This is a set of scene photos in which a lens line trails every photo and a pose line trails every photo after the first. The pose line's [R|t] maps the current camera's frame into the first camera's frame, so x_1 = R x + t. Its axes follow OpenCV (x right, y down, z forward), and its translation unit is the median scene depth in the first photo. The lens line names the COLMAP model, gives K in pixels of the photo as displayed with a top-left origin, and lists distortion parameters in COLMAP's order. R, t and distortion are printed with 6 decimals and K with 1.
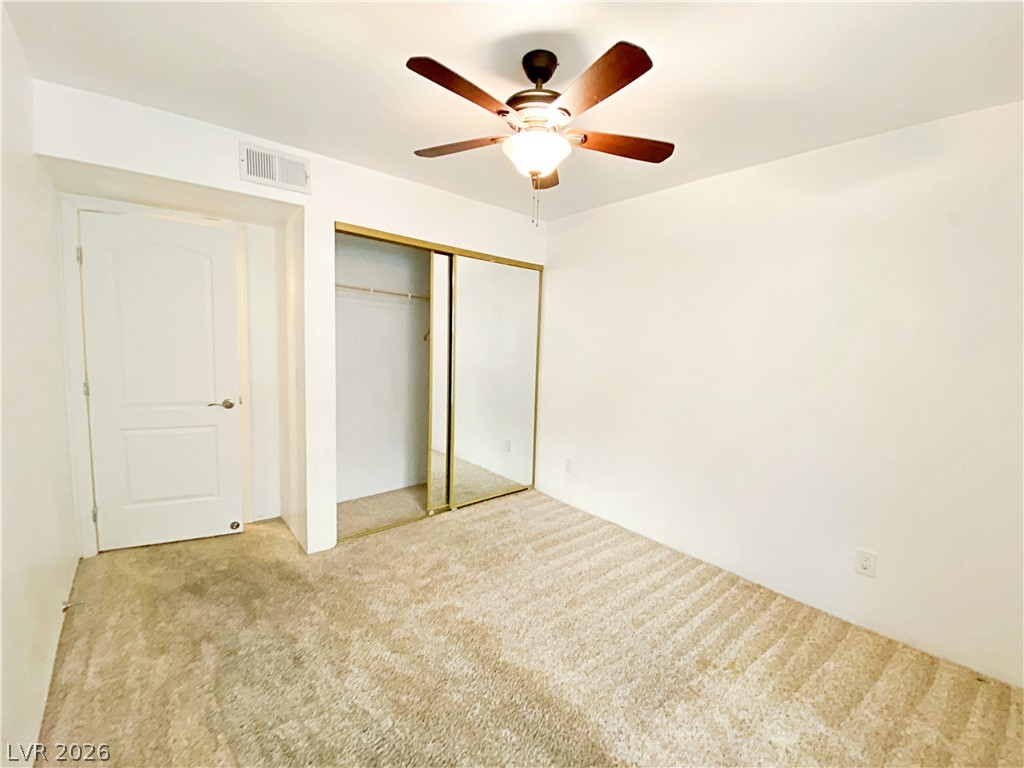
lens RADIAL K [[422.8, 0, 511.6], [0, 422.8, 385.9], [0, 0, 1]] dist [0.015439, -0.017323]
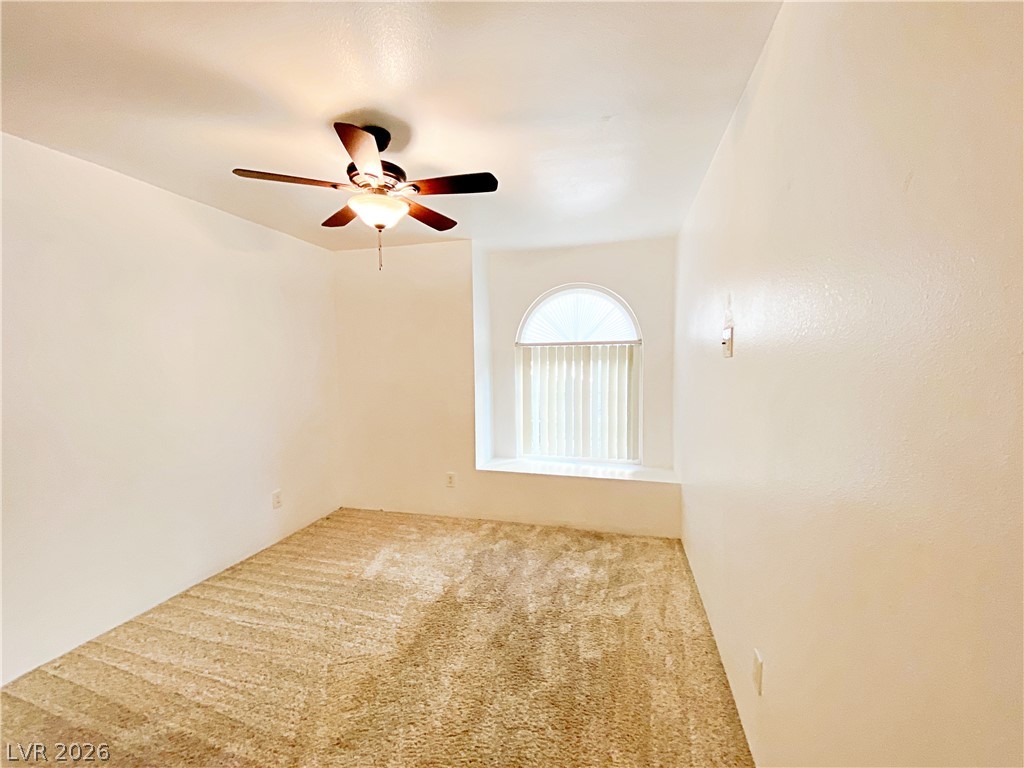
lens RADIAL K [[422.8, 0, 511.6], [0, 422.8, 385.9], [0, 0, 1]] dist [0.015439, -0.017323]
pose [[-0.574265, -0.069827, 0.815686, -0.799407], [0.082258, 0.986392, 0.142353, -0.124880], [-0.814526, 0.148845, -0.560707, 0.997797]]
